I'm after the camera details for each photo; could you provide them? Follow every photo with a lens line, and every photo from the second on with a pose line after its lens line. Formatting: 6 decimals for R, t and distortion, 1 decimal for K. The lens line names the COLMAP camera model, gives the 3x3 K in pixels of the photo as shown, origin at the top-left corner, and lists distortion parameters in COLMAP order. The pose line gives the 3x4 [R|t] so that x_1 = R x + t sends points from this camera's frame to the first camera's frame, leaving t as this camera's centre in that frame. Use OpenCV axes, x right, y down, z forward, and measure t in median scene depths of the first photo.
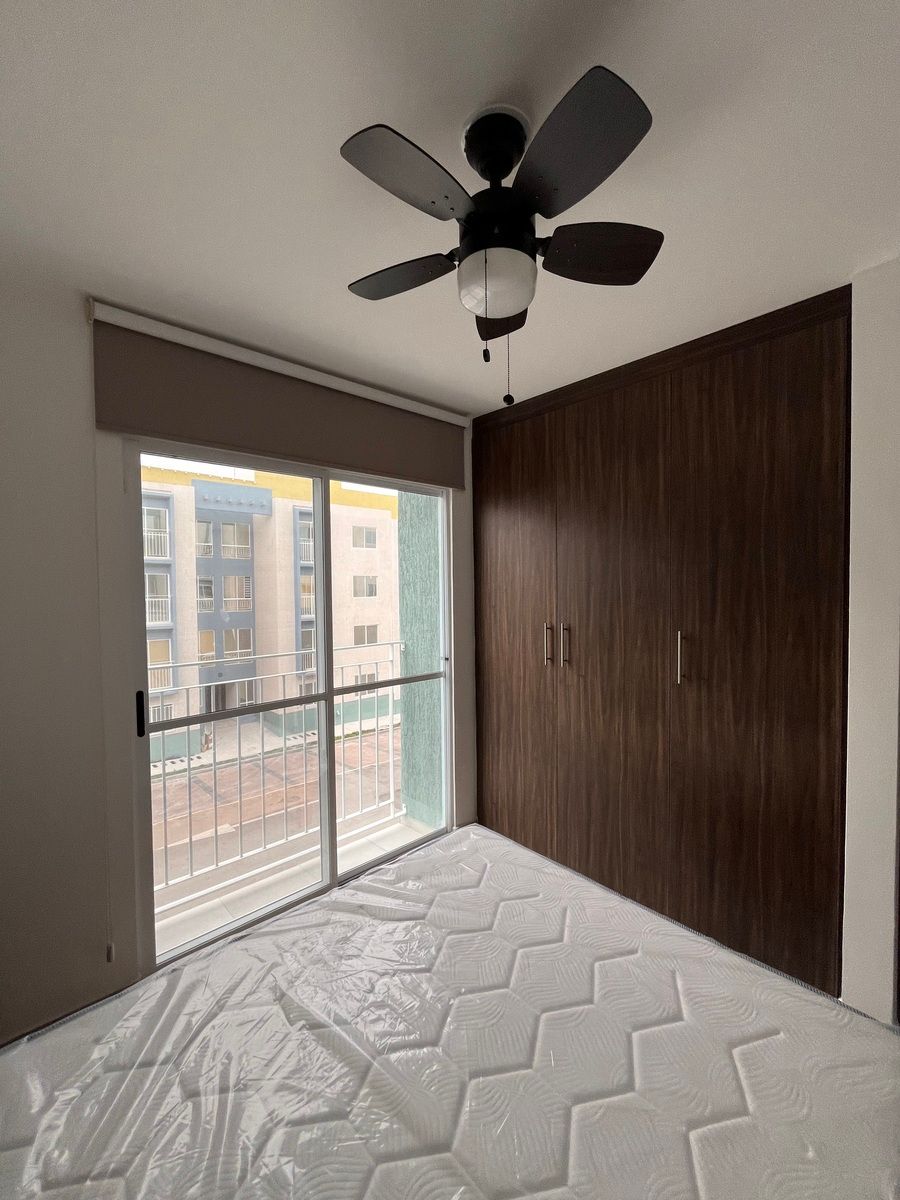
lens RADIAL K [[493.6, 0, 441.9], [0, 493.6, 606.3], [0, 0, 1]] dist [-0.004581, 0.000802]
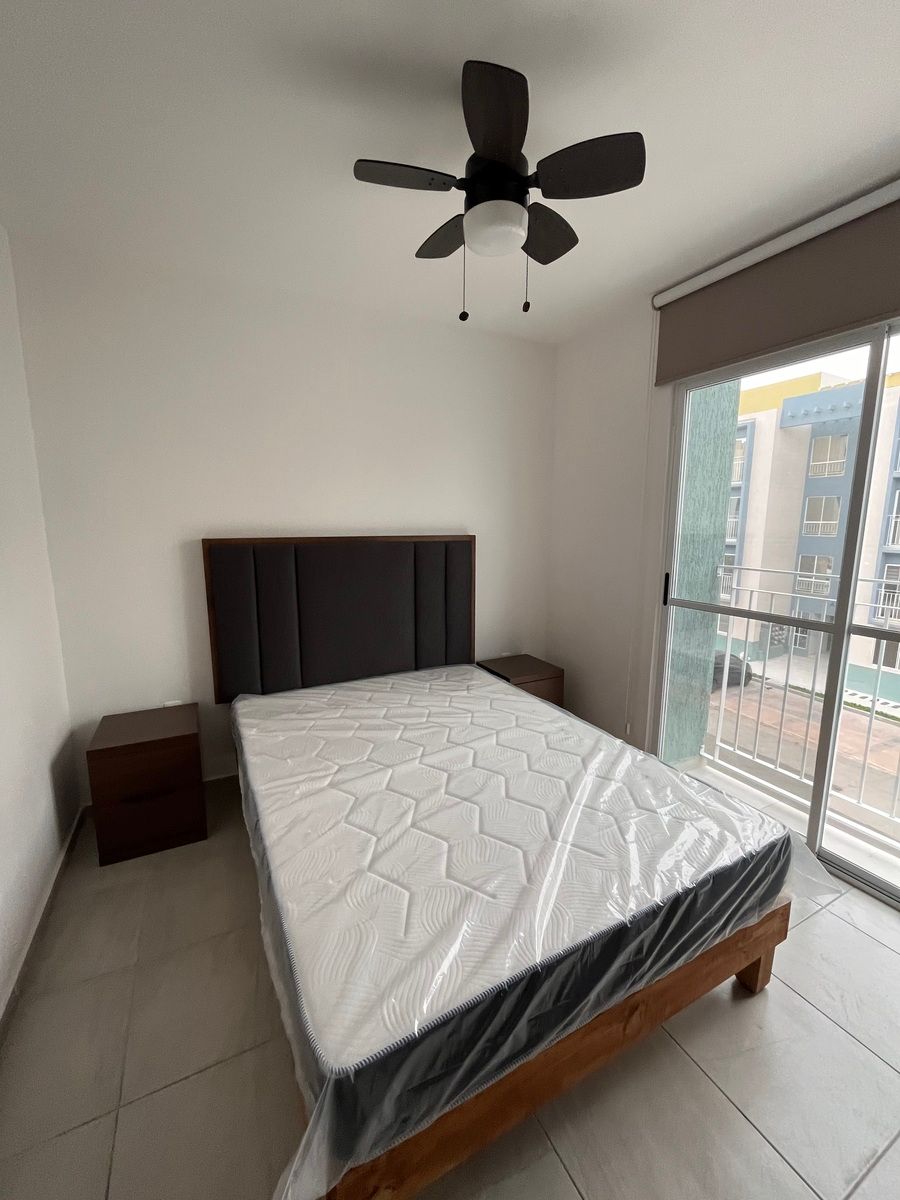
lens RADIAL K [[493.6, 0, 443.5], [0, 493.6, 596.5], [0, 0, 1]] dist [-0.004581, 0.000802]
pose [[-0.264781, 0.179821, -0.947394, 0.855716], [-0.015773, 0.981520, 0.190707, -0.018607], [0.964180, 0.065438, -0.257051, 0.724776]]
